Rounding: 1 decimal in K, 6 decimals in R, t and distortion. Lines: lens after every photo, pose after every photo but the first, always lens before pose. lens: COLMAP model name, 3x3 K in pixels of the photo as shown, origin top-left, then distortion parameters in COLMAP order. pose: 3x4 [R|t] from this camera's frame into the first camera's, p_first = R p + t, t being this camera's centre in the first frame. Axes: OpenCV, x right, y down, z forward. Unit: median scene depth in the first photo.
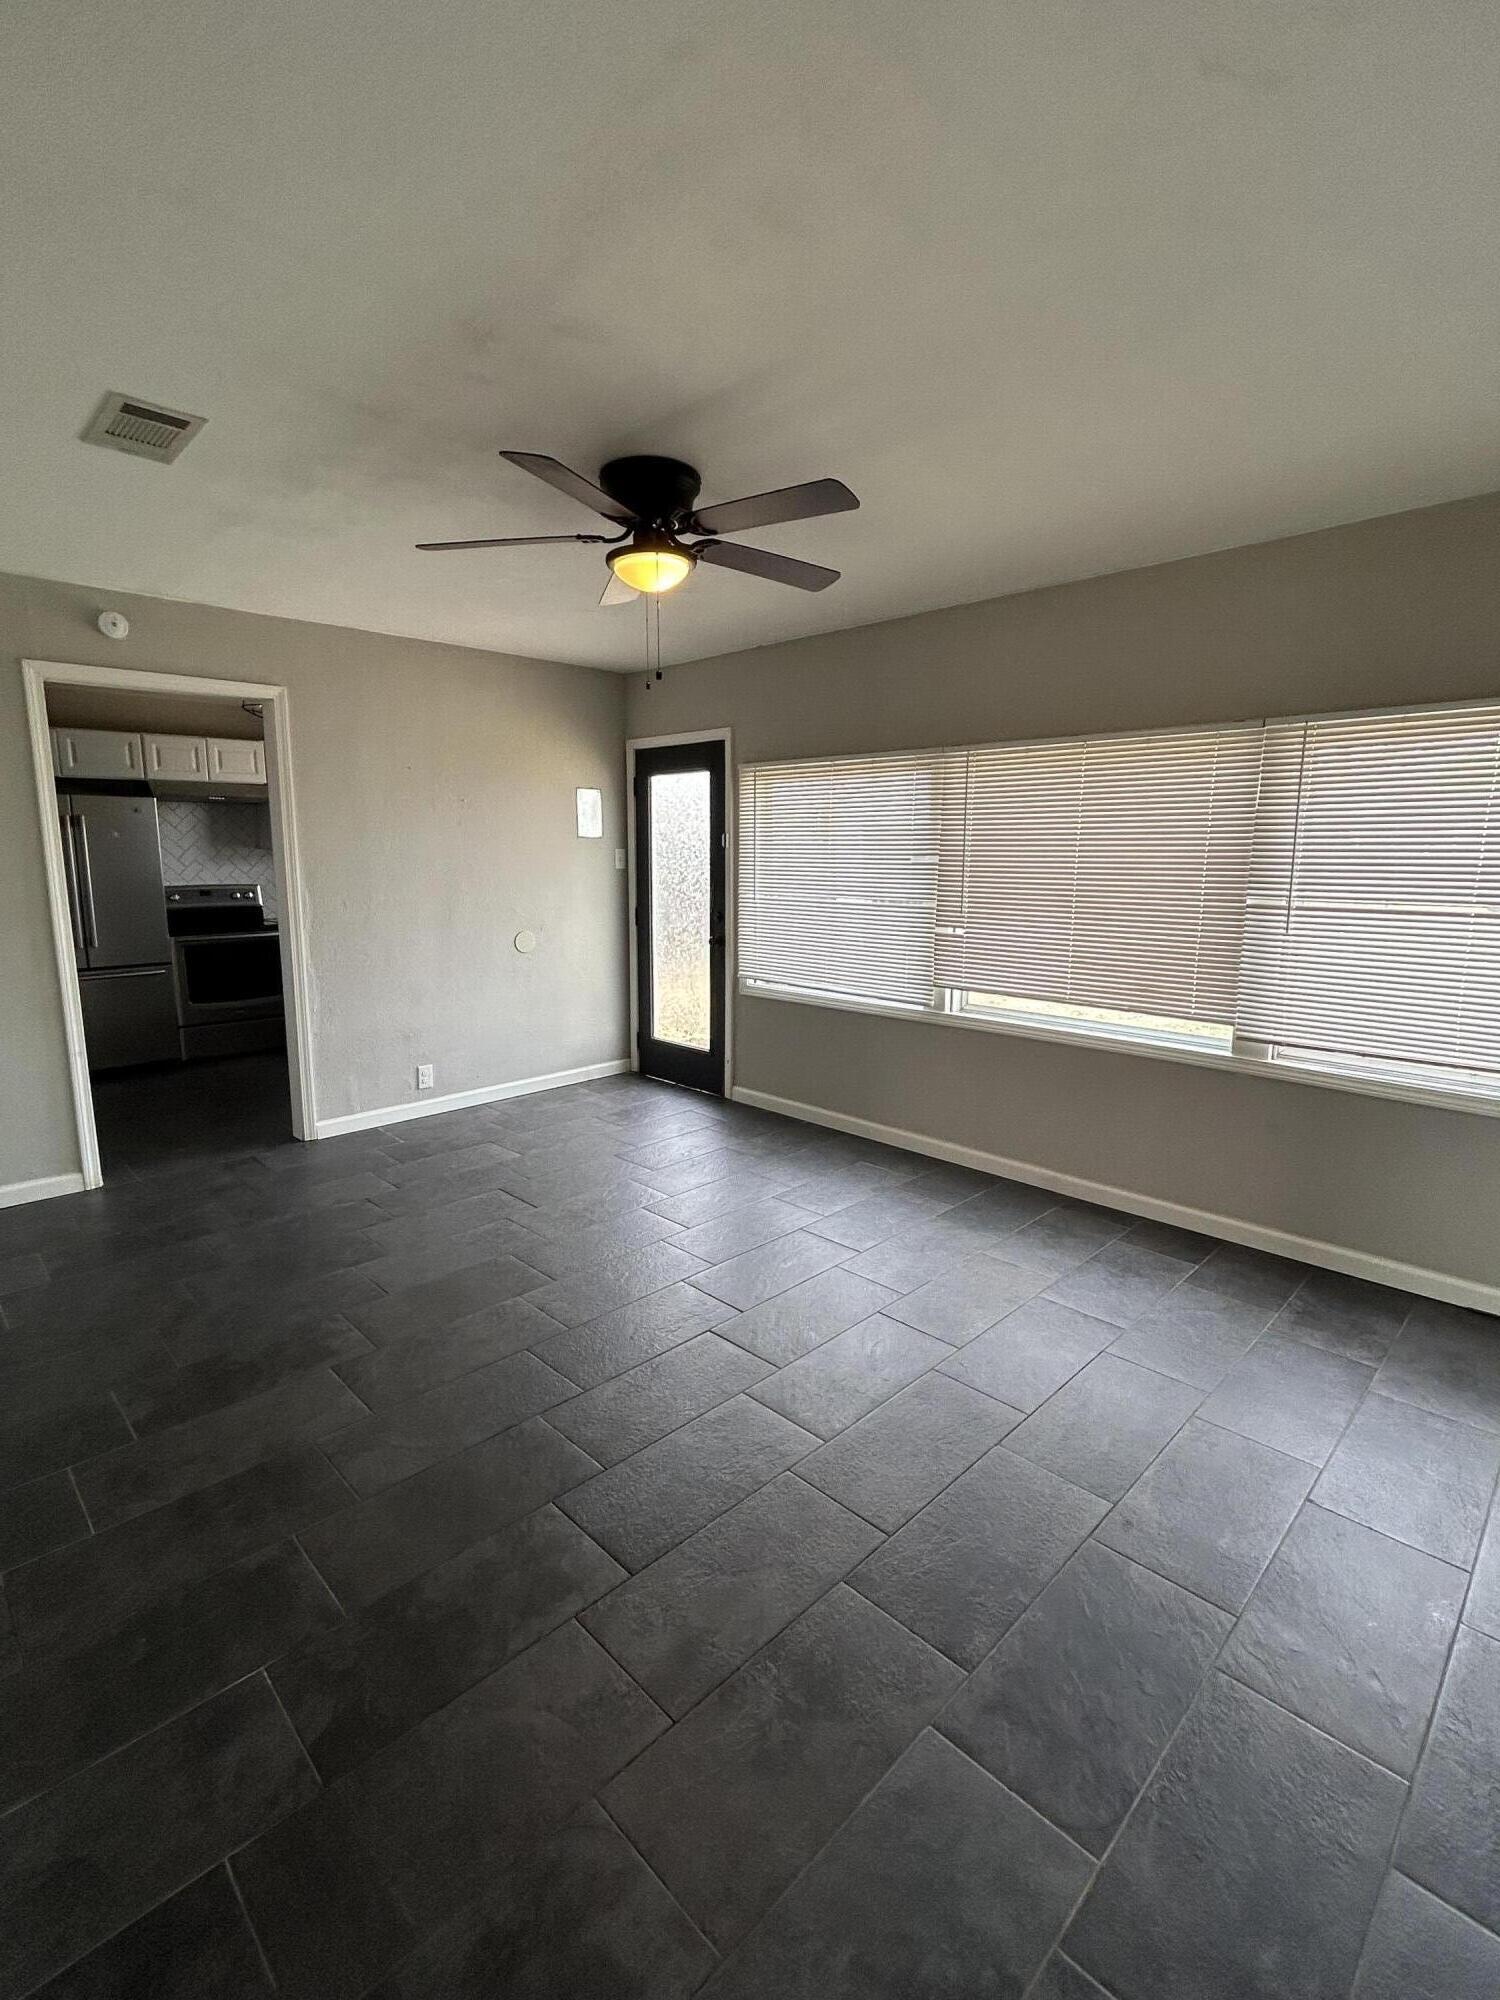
lens RADIAL K [[915.9, 0, 755.1], [0, 915.9, 1000.4], [0, 0, 1]] dist [-0.000424, -0.000871]
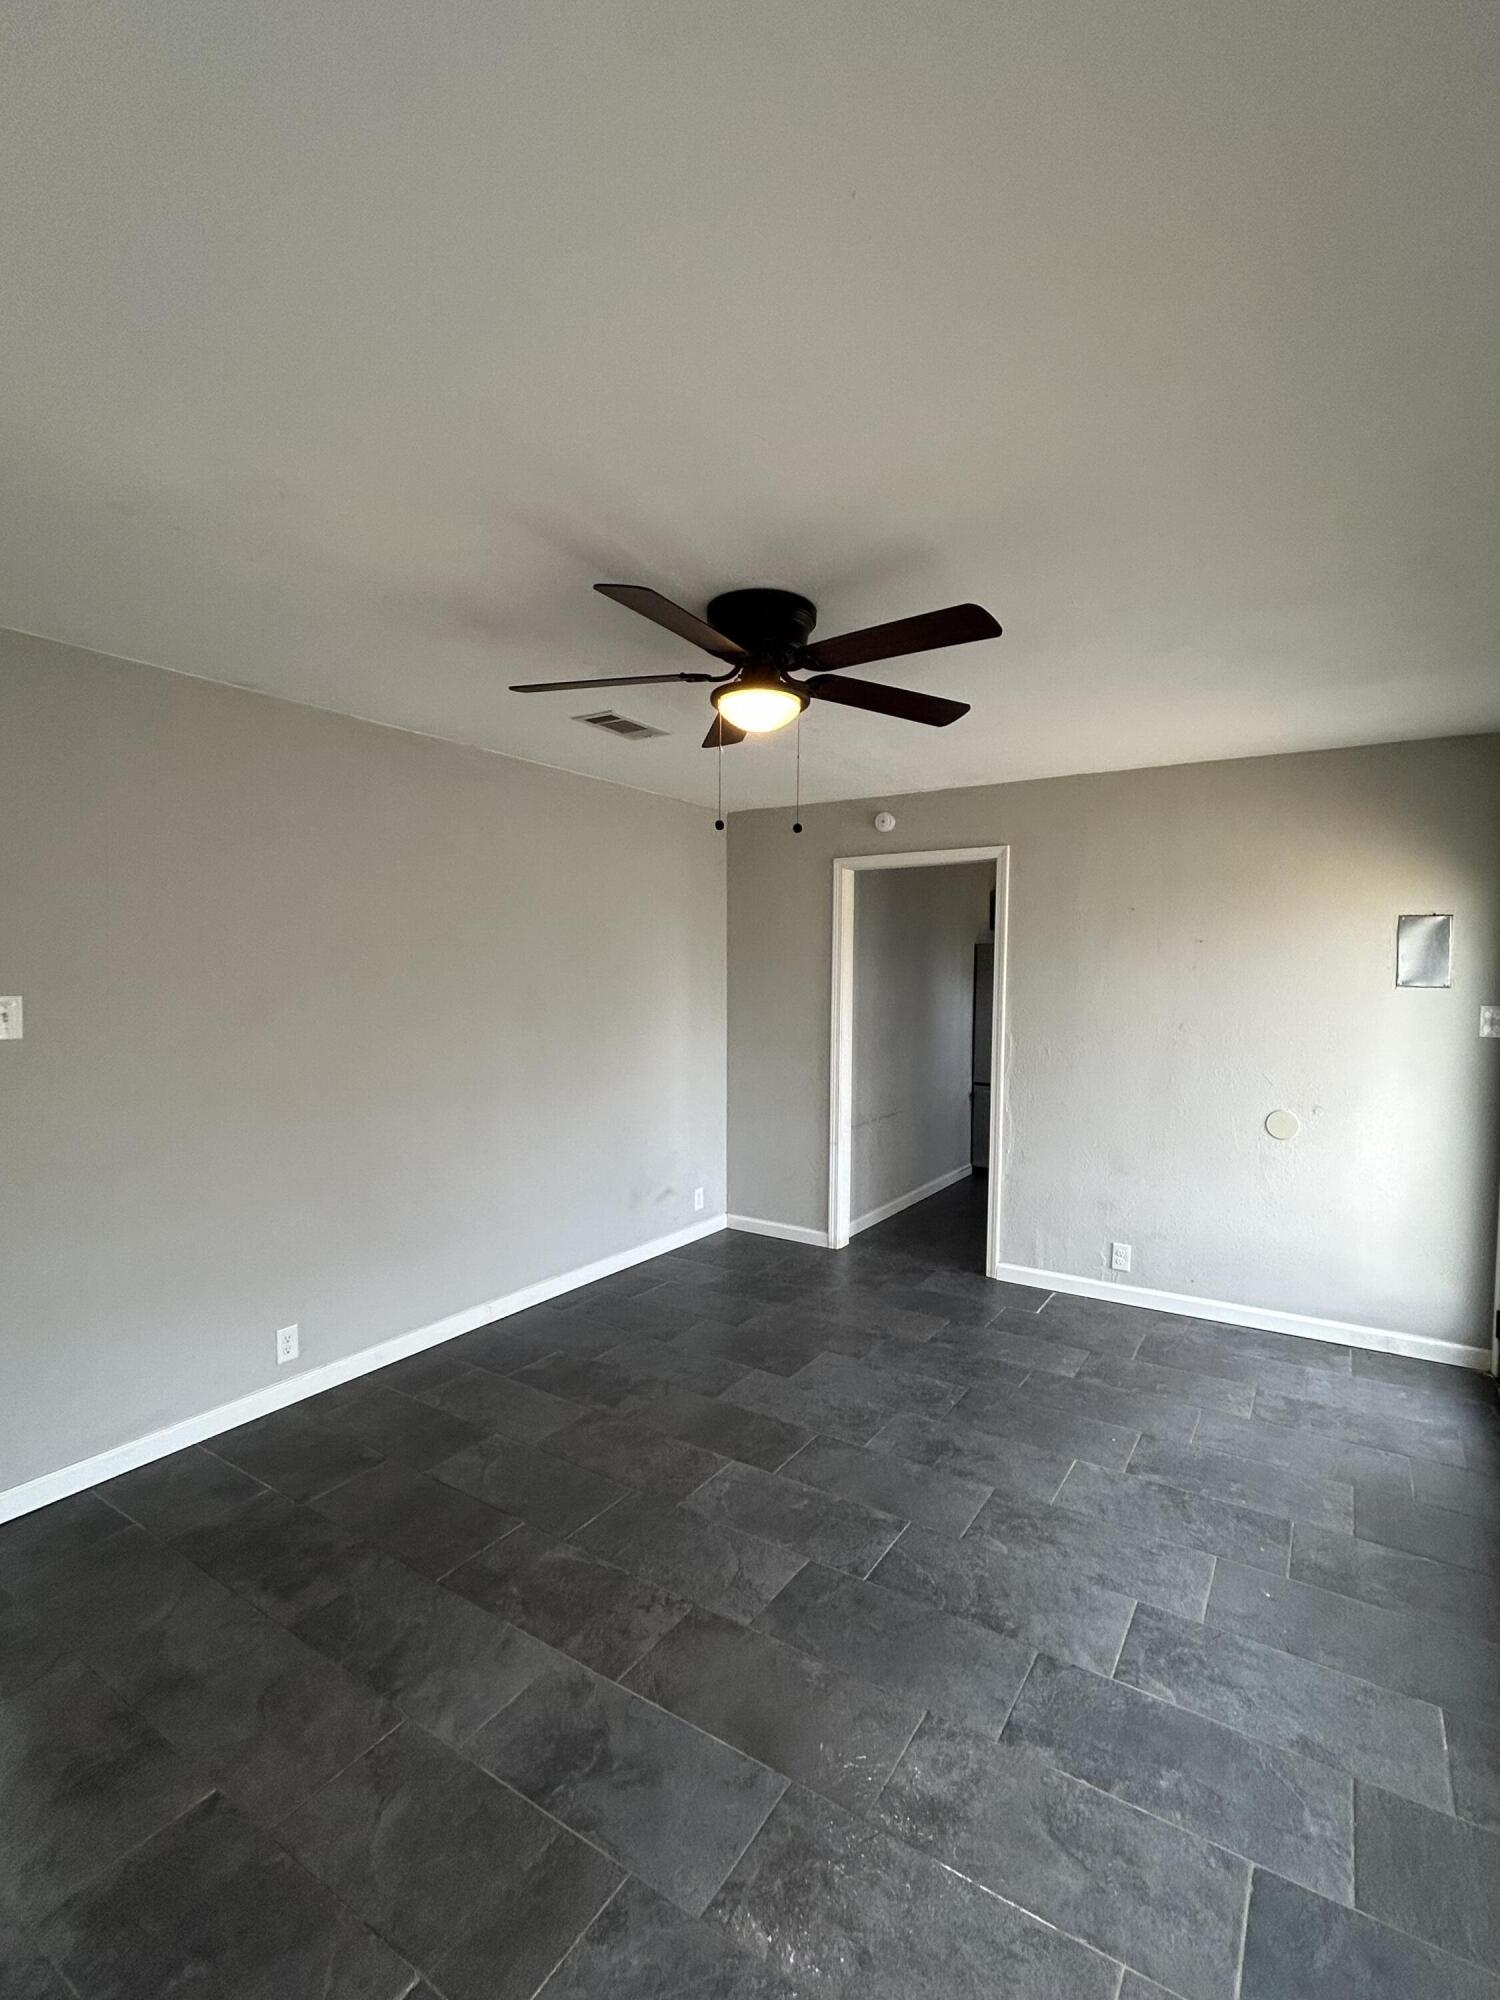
lens RADIAL K [[915.9, 0, 758.3], [0, 915.9, 998.2], [0, 0, 1]] dist [-0.000424, -0.000871]
pose [[0.216149, 0.029098, -0.975927, 0.474511], [-0.173443, 0.984802, -0.009051, -0.105807], [0.960831, 0.171224, 0.217911, 0.518155]]
